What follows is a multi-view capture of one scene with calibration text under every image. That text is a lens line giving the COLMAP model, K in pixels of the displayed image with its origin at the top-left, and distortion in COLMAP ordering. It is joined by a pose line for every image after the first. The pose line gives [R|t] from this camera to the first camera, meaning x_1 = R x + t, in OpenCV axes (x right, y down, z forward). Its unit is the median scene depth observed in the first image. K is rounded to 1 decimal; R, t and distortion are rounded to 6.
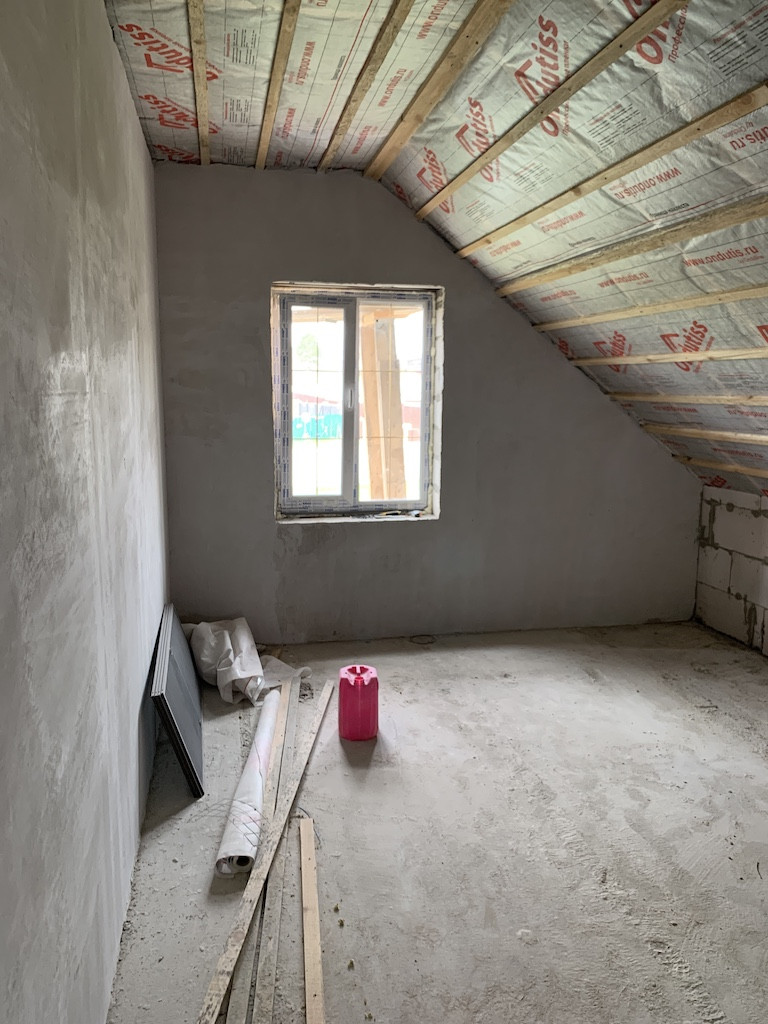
lens RADIAL K [[773.1, 0, 384.0], [0, 773.1, 512.0], [0, 0, 1]] dist [0.000639, -0.047220]
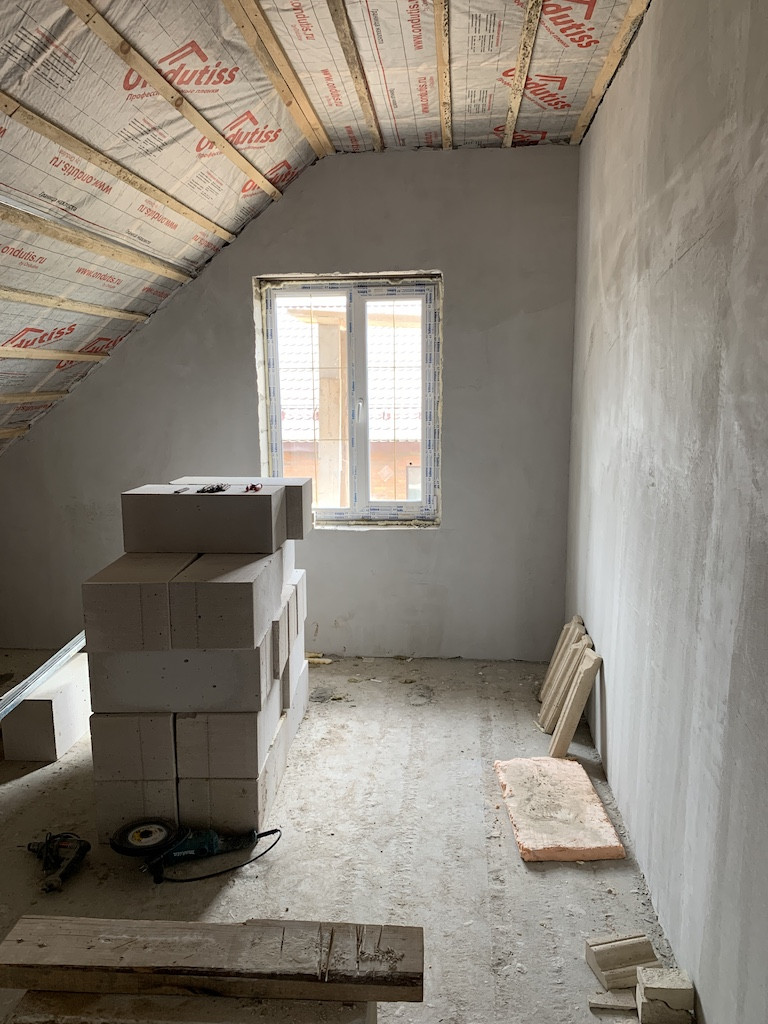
lens RADIAL K [[764.6, 0, 384.0], [0, 764.6, 512.0], [0, 0, 1]] dist [0.113711, -0.207842]
pose [[-0.957245, -0.049310, 0.285044, -0.341911], [0.051429, 0.940658, 0.335437, -0.333869], [-0.284669, 0.335755, -0.897904, 1.905786]]
